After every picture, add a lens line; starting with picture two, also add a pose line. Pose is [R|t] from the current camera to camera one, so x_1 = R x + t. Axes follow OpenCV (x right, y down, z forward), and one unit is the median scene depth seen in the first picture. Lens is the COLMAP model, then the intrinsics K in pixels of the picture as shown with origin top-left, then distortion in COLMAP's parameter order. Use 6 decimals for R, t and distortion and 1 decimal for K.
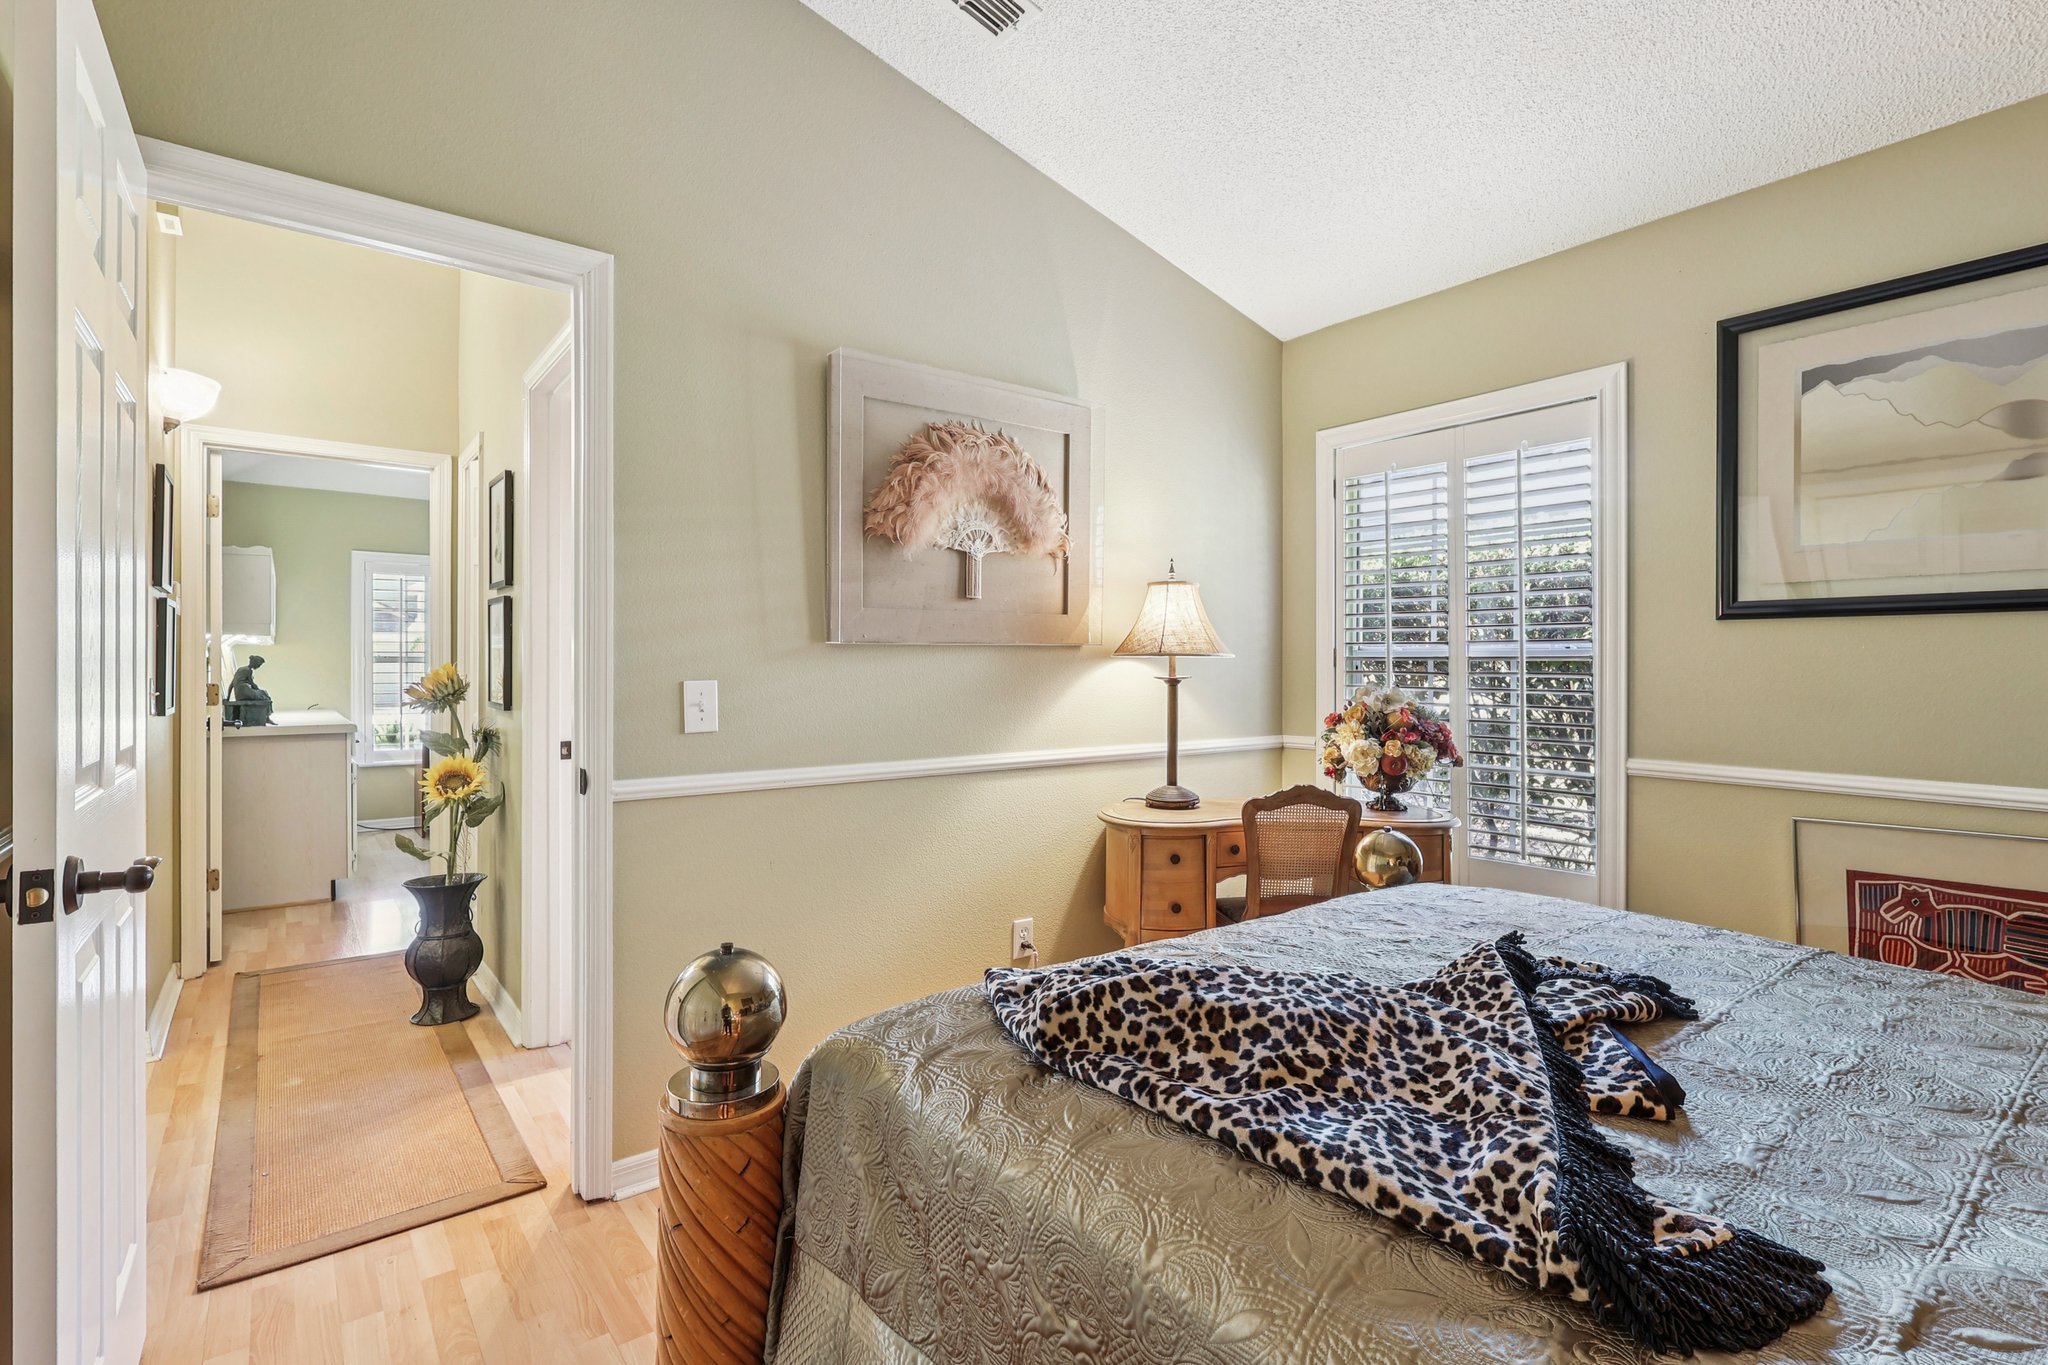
lens RADIAL K [[954.1, 0, 1023.3], [0, 954.1, 664.2], [0, 0, 1]] dist [0.000979, 0.000246]
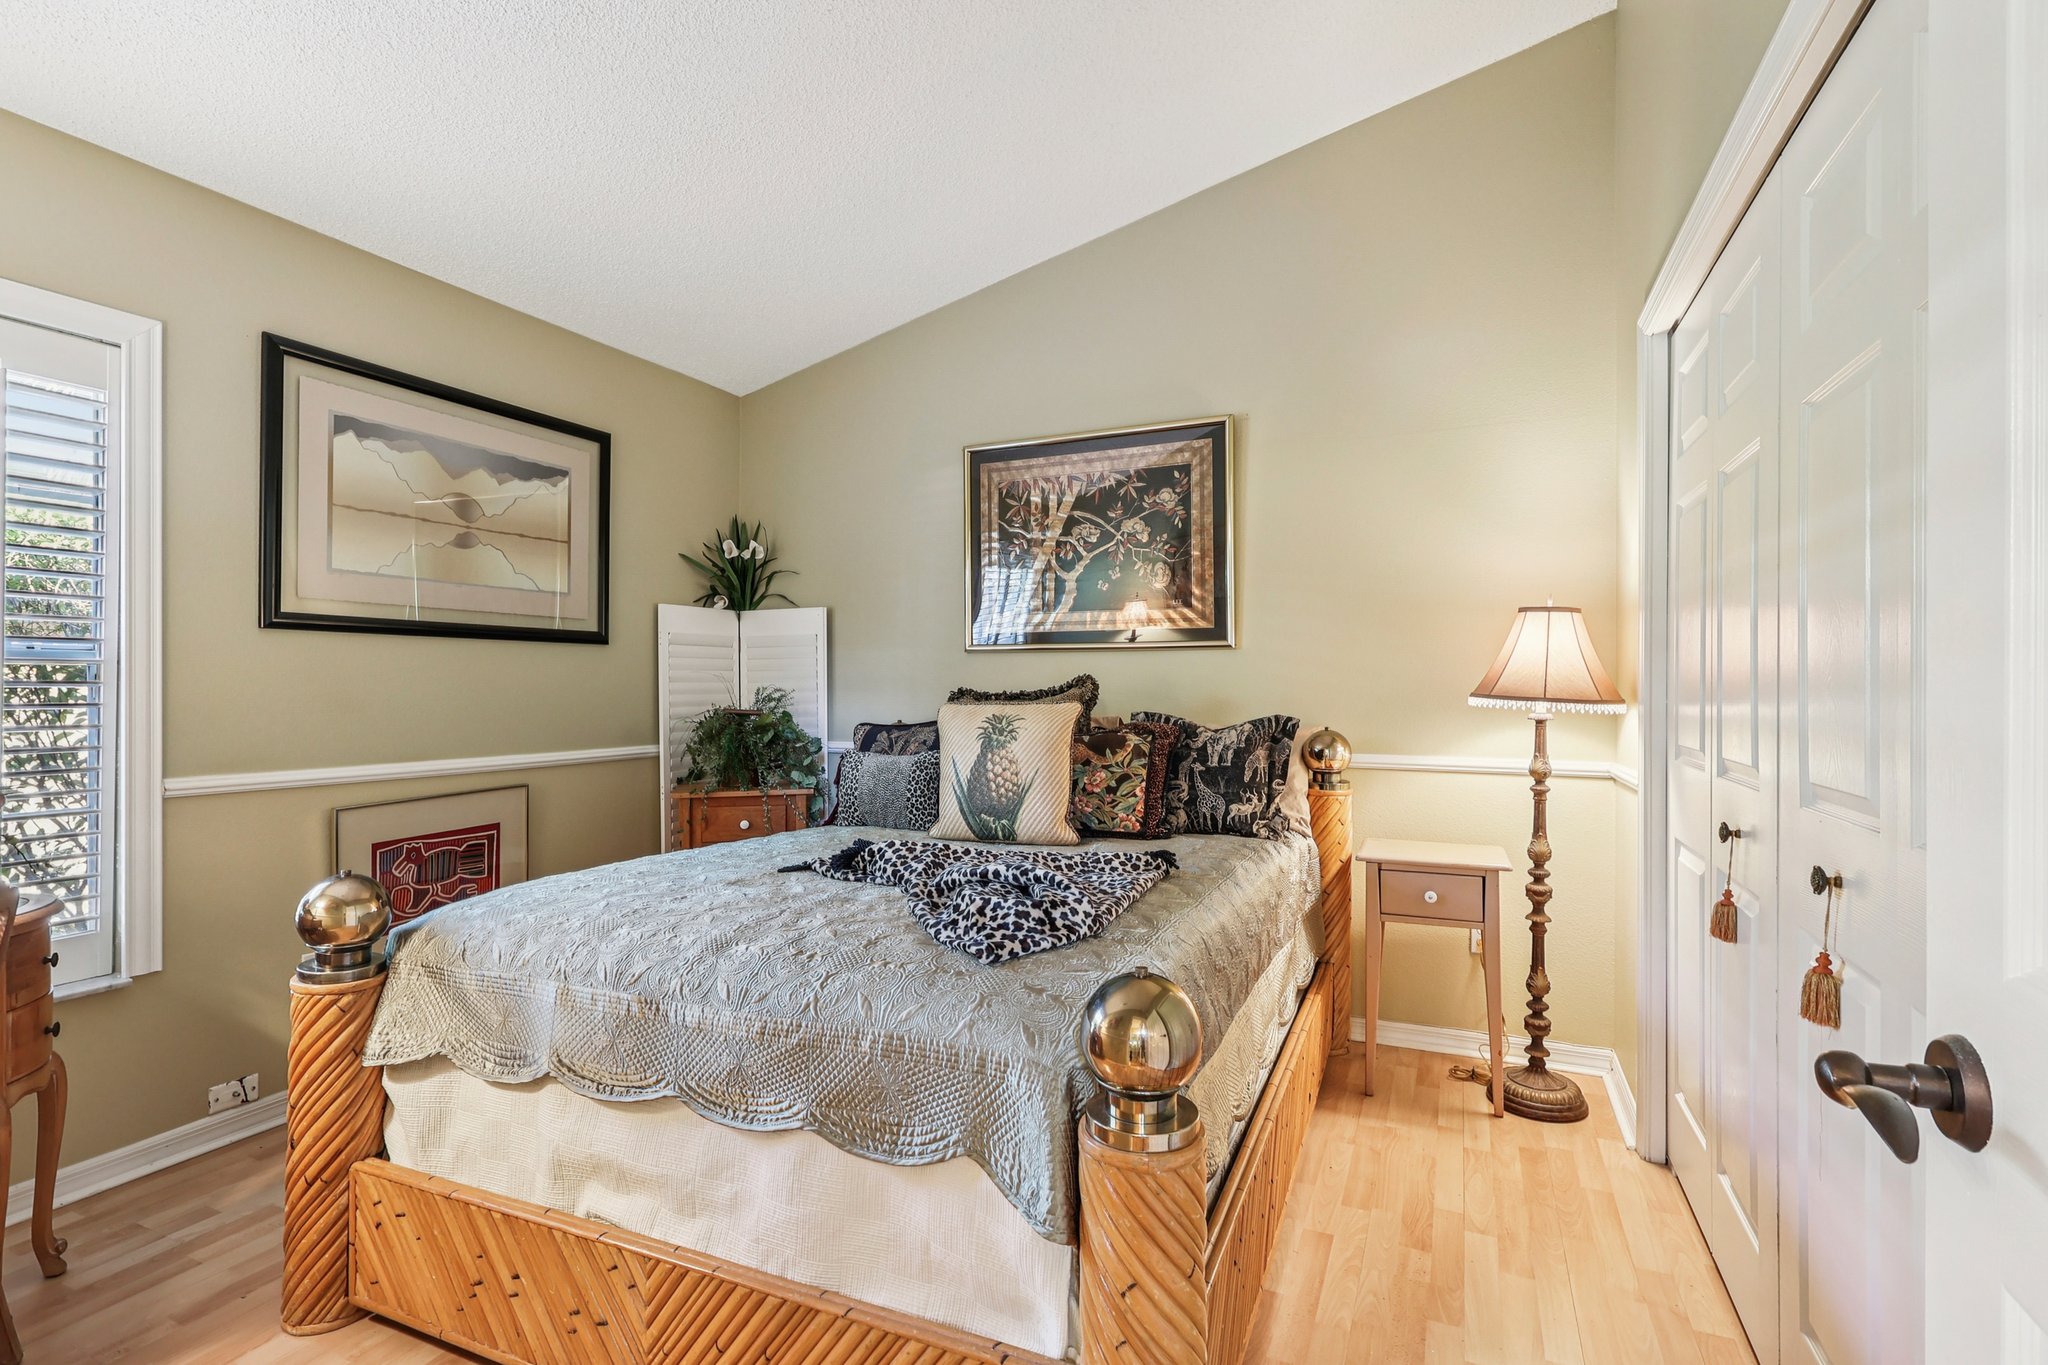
lens RADIAL K [[975.2, 0, 1027.0], [0, 975.2, 688.5], [0, 0, 1]] dist [0.000169, -0.000003]
pose [[-0.467946, -0.000985, 0.883757, -0.577201], [-0.000655, 0.999999, 0.000768, 0.016868], [-0.883757, -0.000219, -0.467946, 0.793886]]
